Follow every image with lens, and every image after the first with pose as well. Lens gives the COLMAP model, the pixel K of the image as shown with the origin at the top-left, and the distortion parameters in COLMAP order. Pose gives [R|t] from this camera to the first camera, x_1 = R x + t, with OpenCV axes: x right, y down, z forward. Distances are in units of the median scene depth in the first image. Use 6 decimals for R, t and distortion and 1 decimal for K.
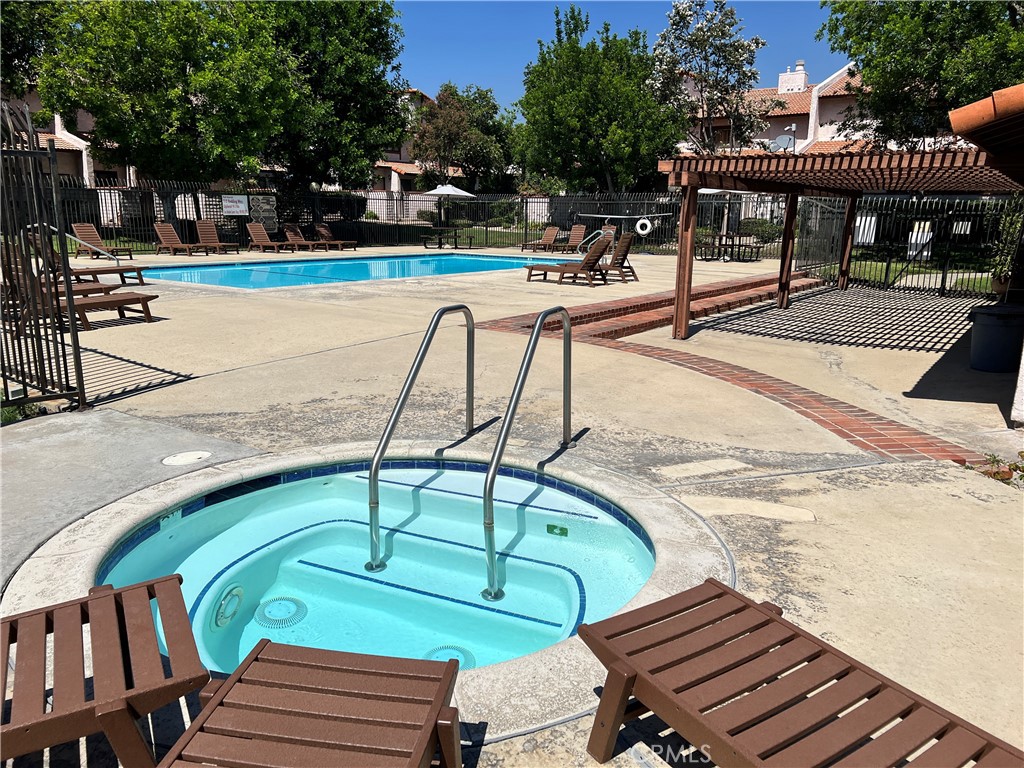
lens RADIAL K [[741.0, 0, 516.2], [0, 741.0, 374.5], [0, 0, 1]] dist [-0.011961, 0.000596]
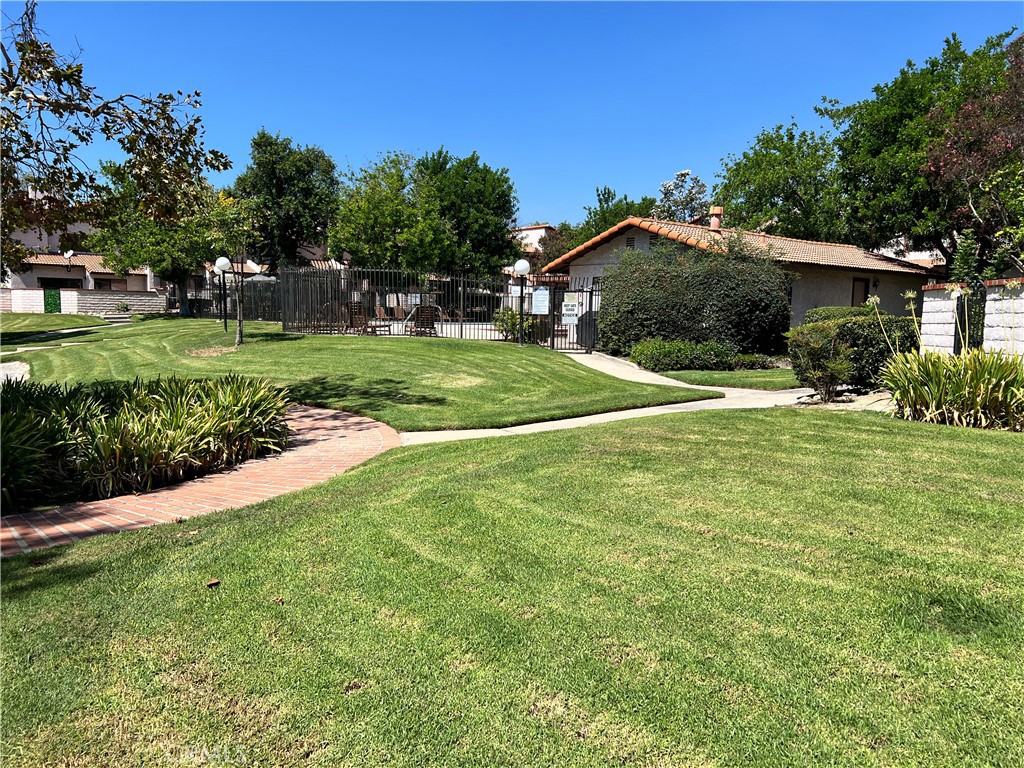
lens RADIAL K [[741.0, 0, 510.6], [0, 741.0, 388.8], [0, 0, 1]] dist [-0.011961, 0.000596]
pose [[0.961556, 0.028734, -0.273103, 0.388628], [-0.061267, 0.991891, -0.111352, 0.198989], [0.267688, 0.123803, 0.955519, -0.733517]]
